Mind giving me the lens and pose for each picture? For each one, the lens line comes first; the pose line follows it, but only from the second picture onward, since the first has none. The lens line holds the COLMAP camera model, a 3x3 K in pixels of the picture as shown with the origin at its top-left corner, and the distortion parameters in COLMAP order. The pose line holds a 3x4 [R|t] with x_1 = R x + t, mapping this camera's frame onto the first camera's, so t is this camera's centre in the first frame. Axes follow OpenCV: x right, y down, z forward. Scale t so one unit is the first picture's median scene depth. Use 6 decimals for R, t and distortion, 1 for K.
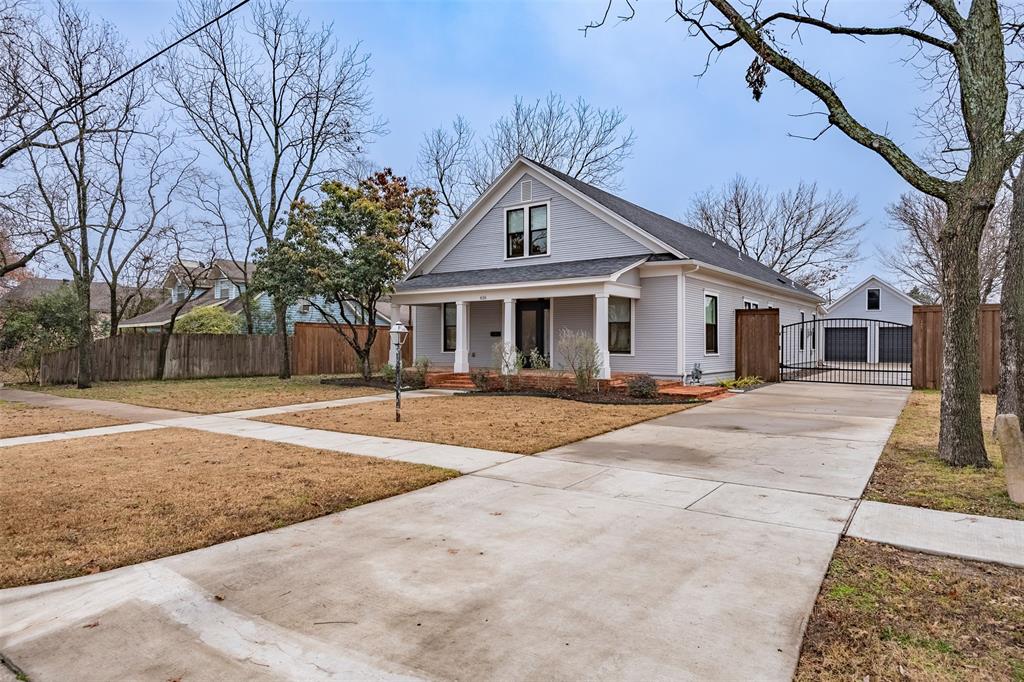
lens RADIAL K [[605.4, 0, 510.6], [0, 605.4, 344.0], [0, 0, 1]] dist [-0.002713, -0.000064]
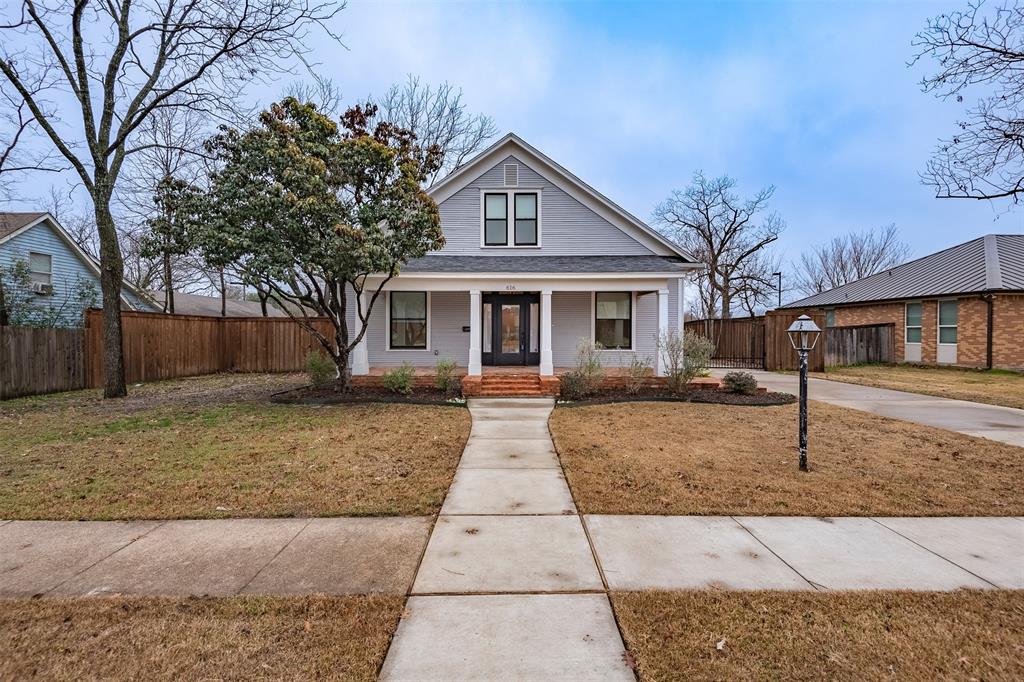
lens RADIAL K [[464.0, 0, 515.2], [0, 464.0, 333.8], [0, 0, 1]] dist [0.005487, 0.000270]
pose [[0.798097, -0.001285, 0.602527, -0.388649], [0.001973, 0.999998, -0.000481, -0.009220], [-0.602525, 0.001573, 0.798098, 0.418217]]
